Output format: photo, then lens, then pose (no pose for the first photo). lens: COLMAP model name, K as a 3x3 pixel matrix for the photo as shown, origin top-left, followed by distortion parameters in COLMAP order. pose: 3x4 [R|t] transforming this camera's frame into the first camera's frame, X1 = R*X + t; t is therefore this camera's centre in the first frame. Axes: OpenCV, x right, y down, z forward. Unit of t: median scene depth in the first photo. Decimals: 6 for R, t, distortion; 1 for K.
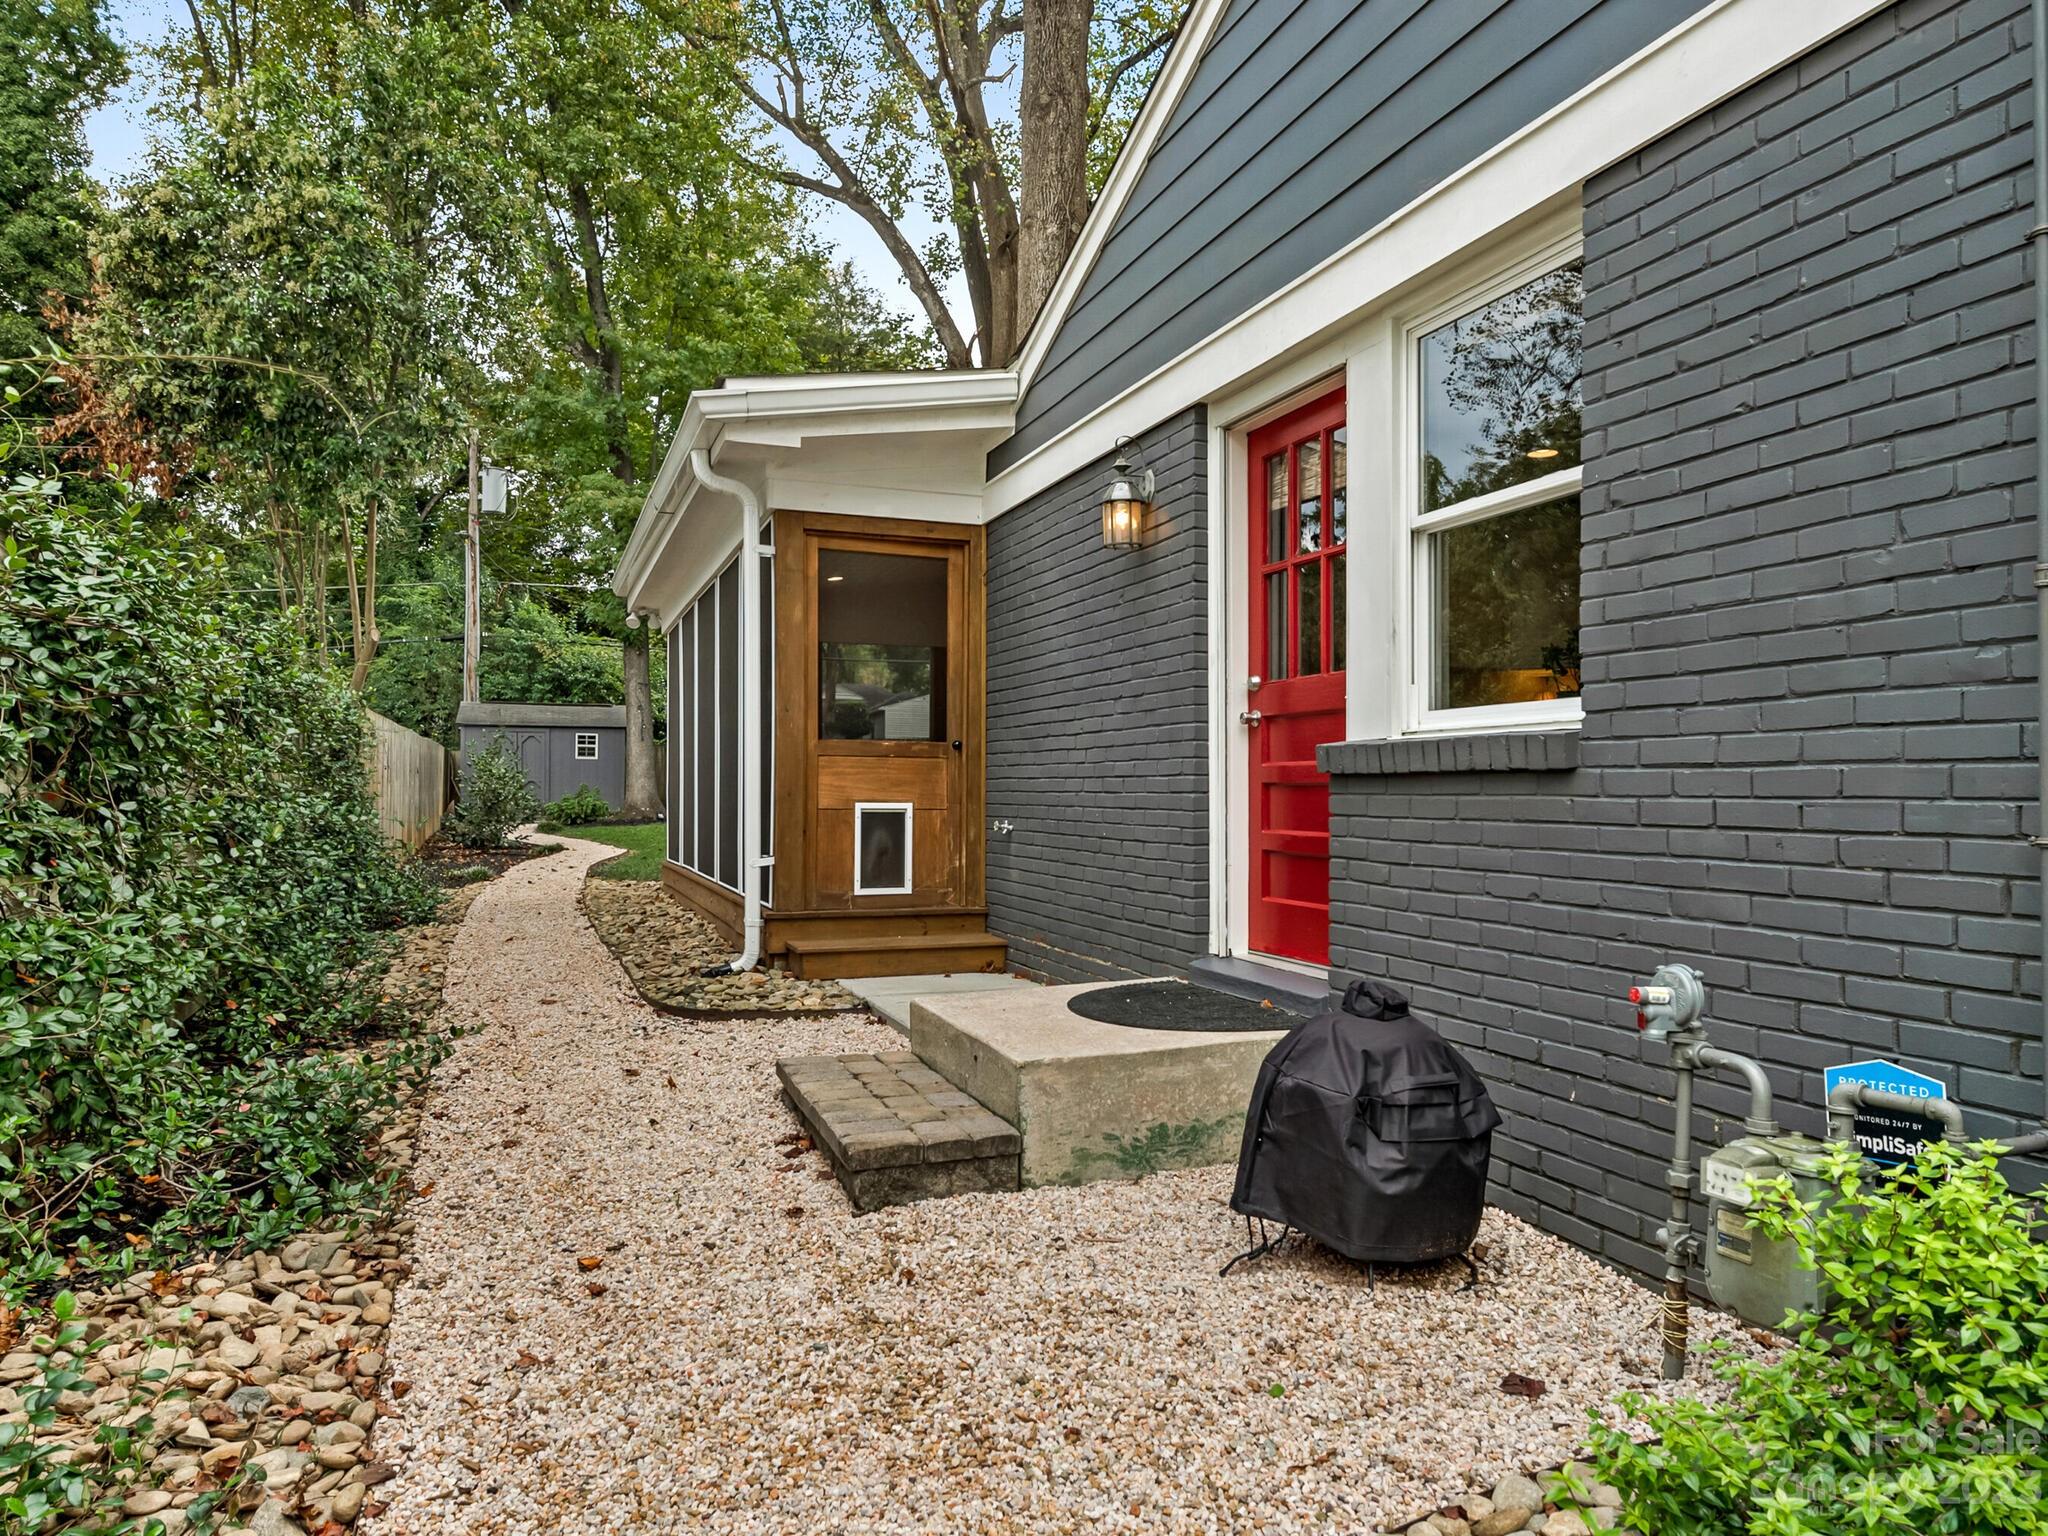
lens RADIAL K [[1313.6, 0, 1024.0], [0, 1313.6, 768.0], [0, 0, 1]] dist [0.002313, -0.000076]
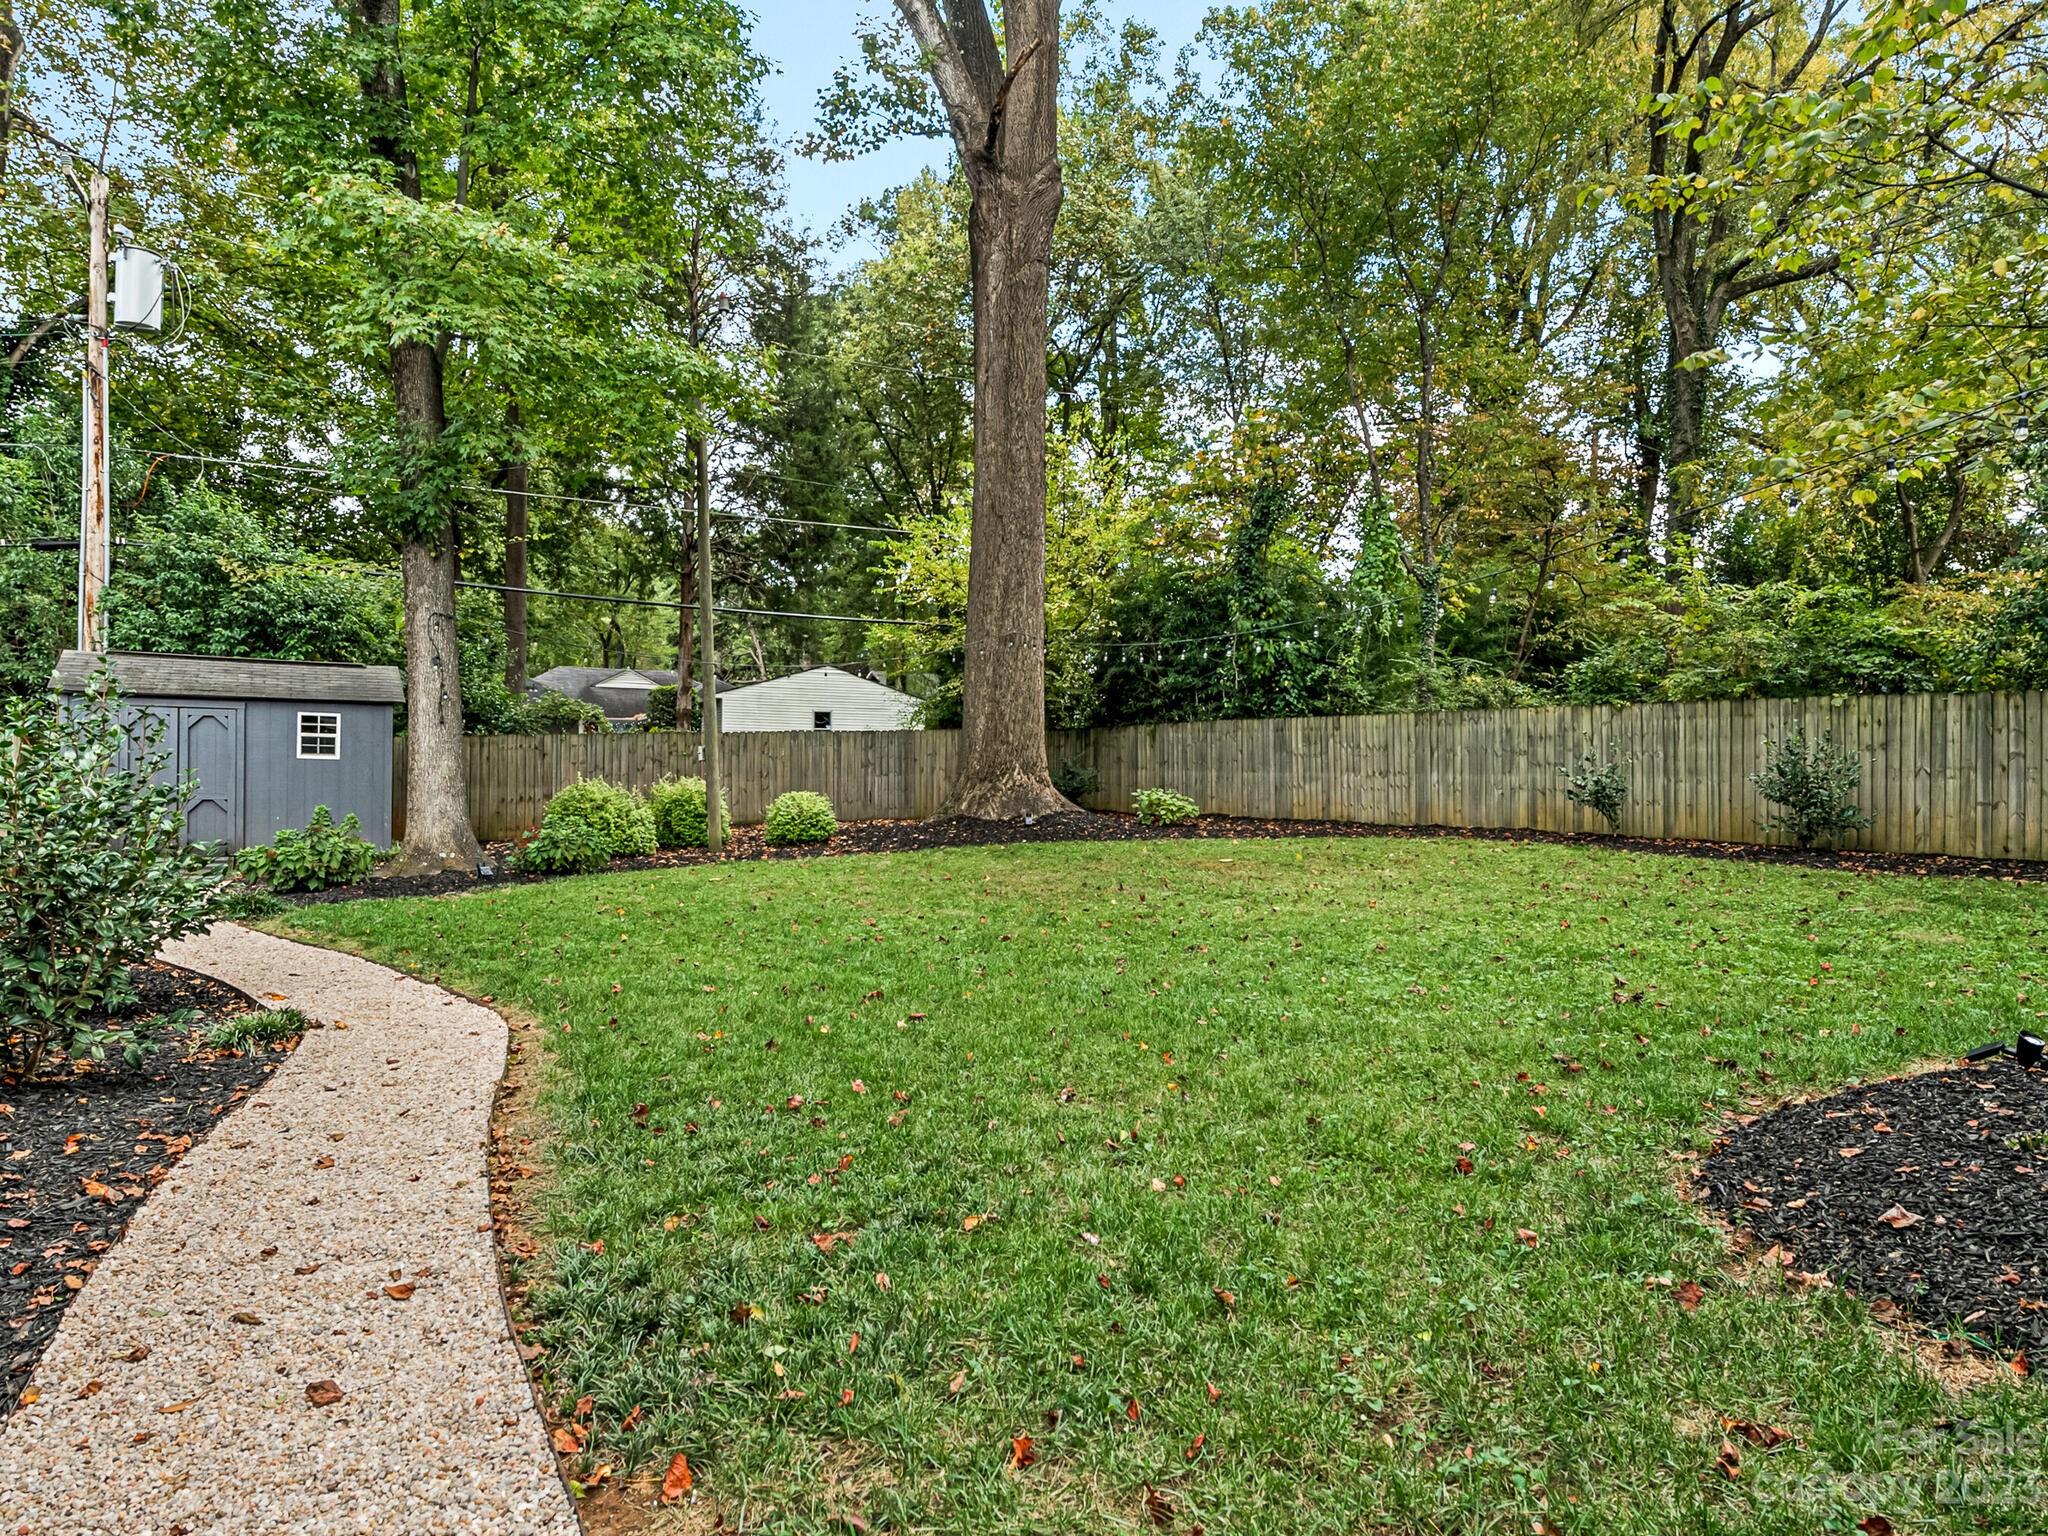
lens RADIAL K [[1313.6, 0, 1024.0], [0, 1313.6, 768.0], [0, 0, 1]] dist [0.002313, -0.000076]
pose [[0.979218, 0.008336, 0.202639, -0.139623], [-0.009428, 0.999946, 0.004425, -0.007869], [-0.202591, -0.006244, 0.979244, 0.358782]]
